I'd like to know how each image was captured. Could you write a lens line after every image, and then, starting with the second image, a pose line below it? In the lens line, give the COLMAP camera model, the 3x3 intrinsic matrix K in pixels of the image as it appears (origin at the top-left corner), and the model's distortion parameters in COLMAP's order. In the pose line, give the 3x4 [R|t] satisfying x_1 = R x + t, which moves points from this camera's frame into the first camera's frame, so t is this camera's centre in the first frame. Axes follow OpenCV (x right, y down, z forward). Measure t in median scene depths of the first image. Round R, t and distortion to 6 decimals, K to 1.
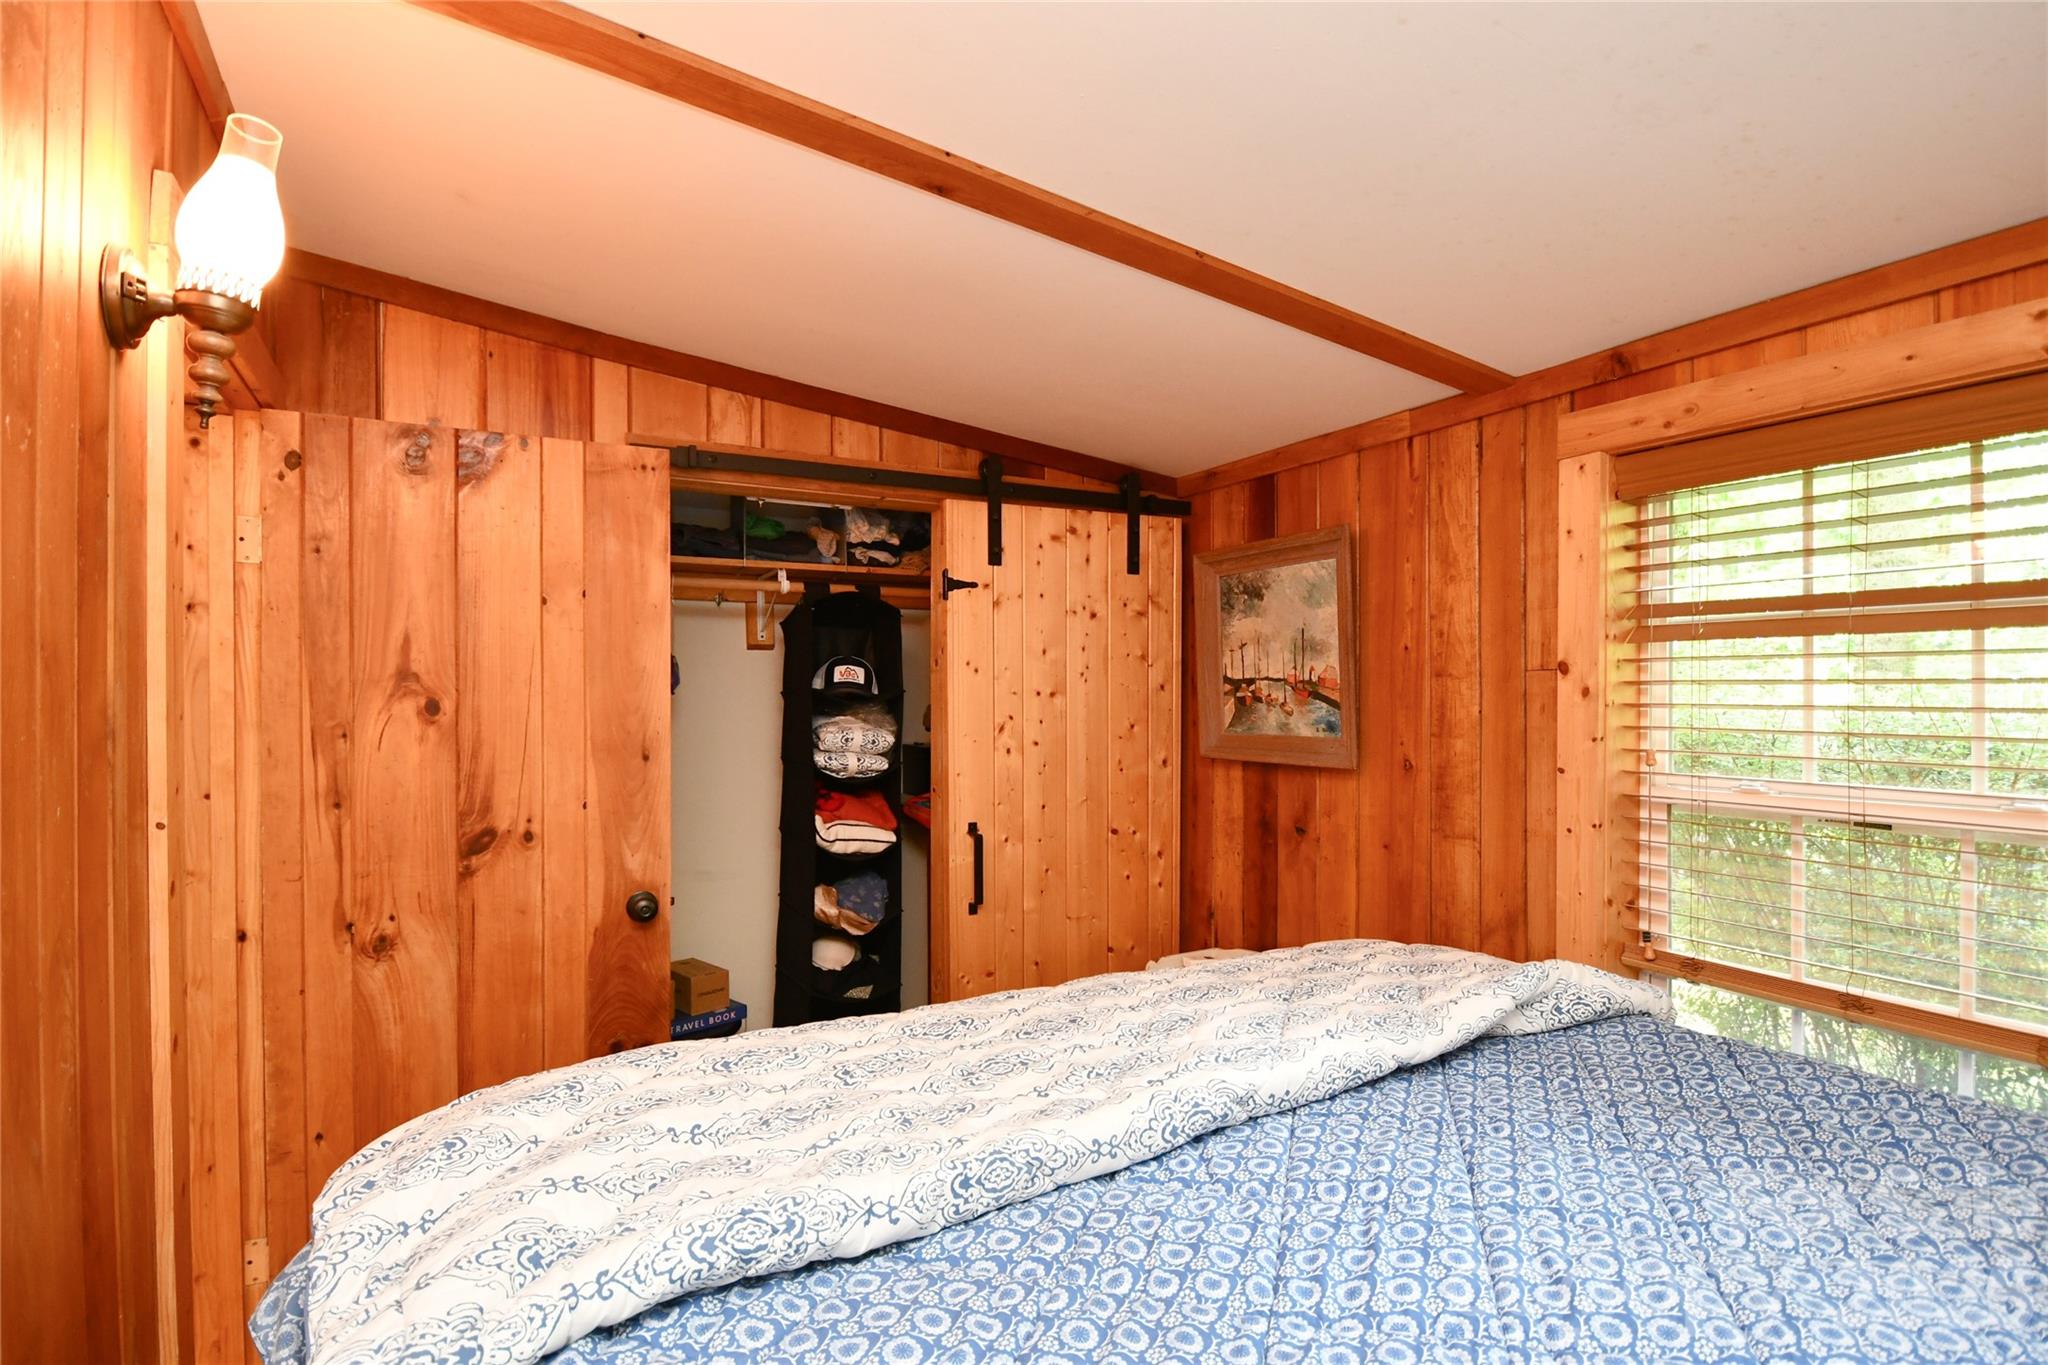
lens RADIAL K [[1068.2, 0, 1021.9], [0, 1068.2, 698.1], [0, 0, 1]] dist [0.020099, -0.028938]
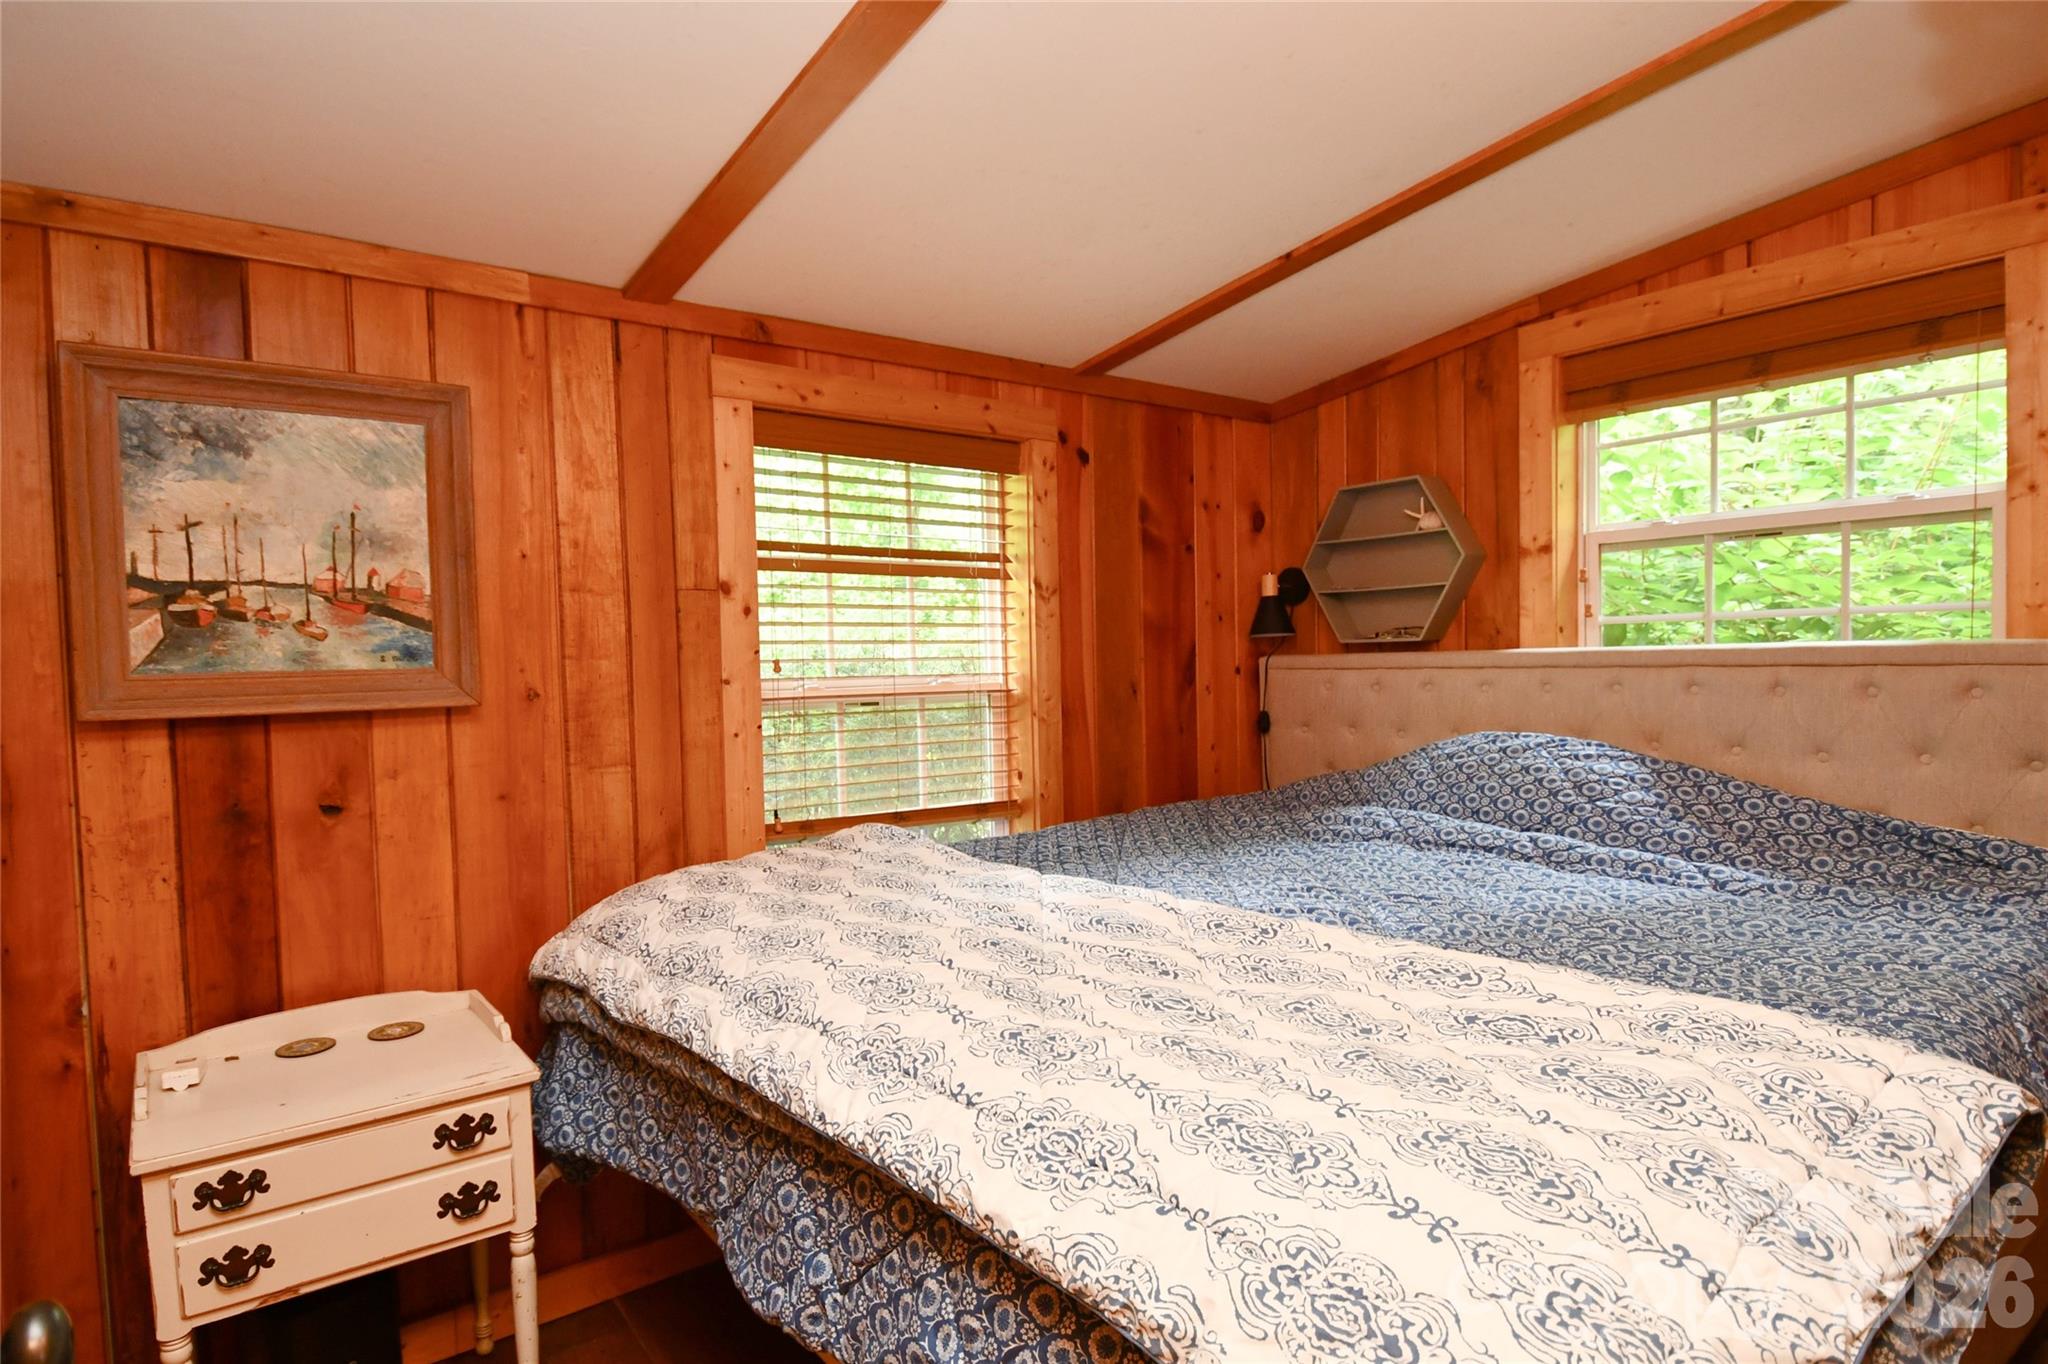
lens RADIAL K [[1114.4, 0, 1017.3], [0, 1114.4, 696.6], [0, 0, 1]] dist [0.021348, -0.028755]
pose [[-0.177209, -0.049979, 0.982903, -0.548903], [0.010816, 0.998550, 0.052725, 0.020561], [-0.984114, 0.019974, -0.176412, 0.731781]]
